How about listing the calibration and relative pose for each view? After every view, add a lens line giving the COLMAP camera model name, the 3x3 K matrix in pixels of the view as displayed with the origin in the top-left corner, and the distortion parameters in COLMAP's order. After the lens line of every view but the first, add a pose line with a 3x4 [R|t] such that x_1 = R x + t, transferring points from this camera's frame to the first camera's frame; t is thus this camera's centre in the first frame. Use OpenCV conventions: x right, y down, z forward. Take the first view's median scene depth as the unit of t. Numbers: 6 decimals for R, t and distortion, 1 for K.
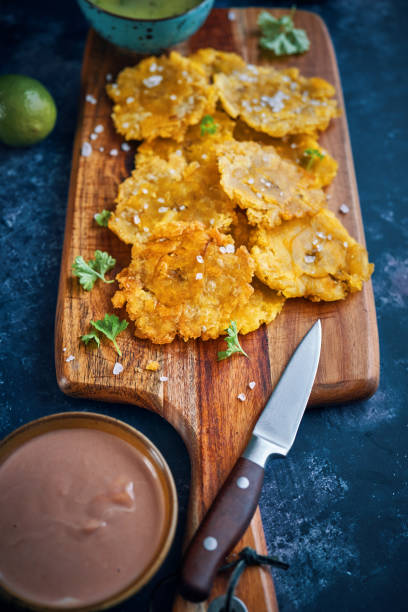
lens RADIAL K [[873.8, 0, 204.0], [0, 873.8, 306.0], [0, 0, 1]] dist [0.027653, 0.049065]
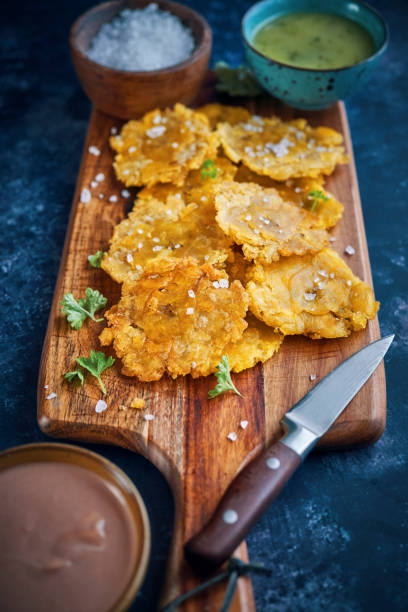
lens RADIAL K [[873.8, 0, 204.0], [0, 873.8, 306.0], [0, 0, 1]] dist [0.027653, 0.049065]
pose [[0.997659, -0.006259, -0.068091, 0.071757], [-0.003652, 0.989503, -0.144463, 0.094336], [0.068280, 0.144373, 0.987165, 0.062363]]
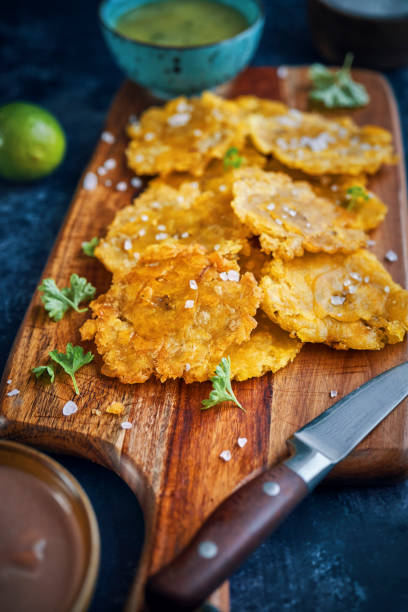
lens RADIAL K [[879.4, 0, 204.0], [0, 879.4, 306.0], [0, 0, 1]] dist [0.027009, 0.041252]
pose [[0.989107, 0.051728, -0.137813, 0.112759], [-0.083013, 0.969161, -0.232027, 0.145162], [0.121561, 0.240940, 0.962897, 0.232609]]
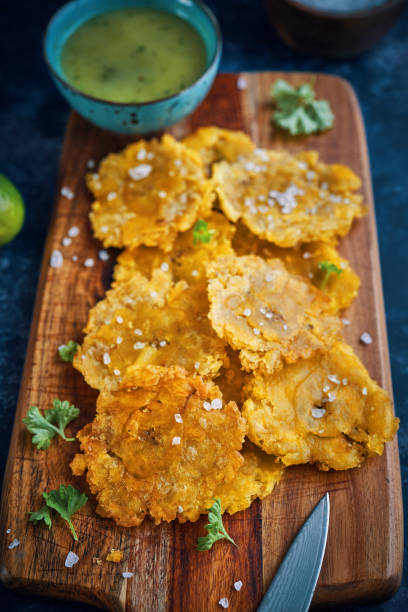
lens RADIAL K [[879.4, 0, 204.0], [0, 879.4, 306.0], [0, 0, 1]] dist [0.027009, 0.041252]
pose [[0.997466, 0.012147, -0.070101, 0.072710], [-0.010929, 0.999783, 0.017729, -0.166986], [0.070301, -0.016918, 0.997382, 0.189943]]
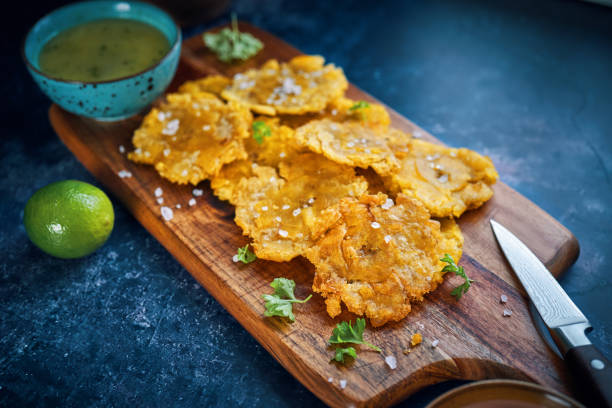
lens RADIAL K [[879.4, 0, 305.2], [0, 879.4, 193.4], [0, 0, 1]] dist [0.027009, 0.041252]
pose [[0.771055, -0.475422, 0.423614, -0.442317], [0.558824, 0.824142, -0.092226, -0.035679], [-0.305272, 0.307837, 0.901136, 0.144198]]
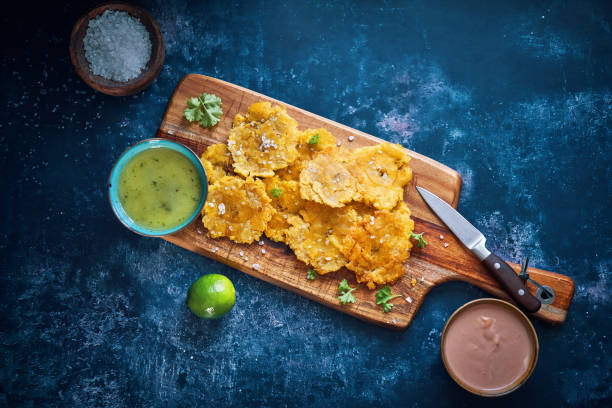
lens RADIAL K [[873.8, 0, 306.0], [0, 873.8, 204.0], [0, 0, 1]] dist [0.027653, 0.049065]
pose [[0.379366, -0.922372, 0.072884, -0.122645], [0.775183, 0.359856, 0.519225, -1.092418], [-0.505146, -0.140478, 0.851524, -0.445159]]
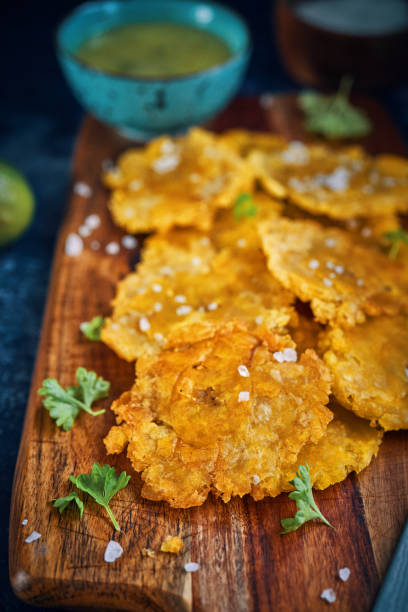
lens RADIAL K [[900.9, 0, 204.0], [0, 900.9, 306.0], [0, 0, 1]] dist [0.063567, 0.048201]
pose [[0.999246, -0.034854, -0.017085, -0.019967], [0.029004, 0.962960, -0.268081, 0.073201], [0.025795, 0.267384, 0.963245, 0.348413]]
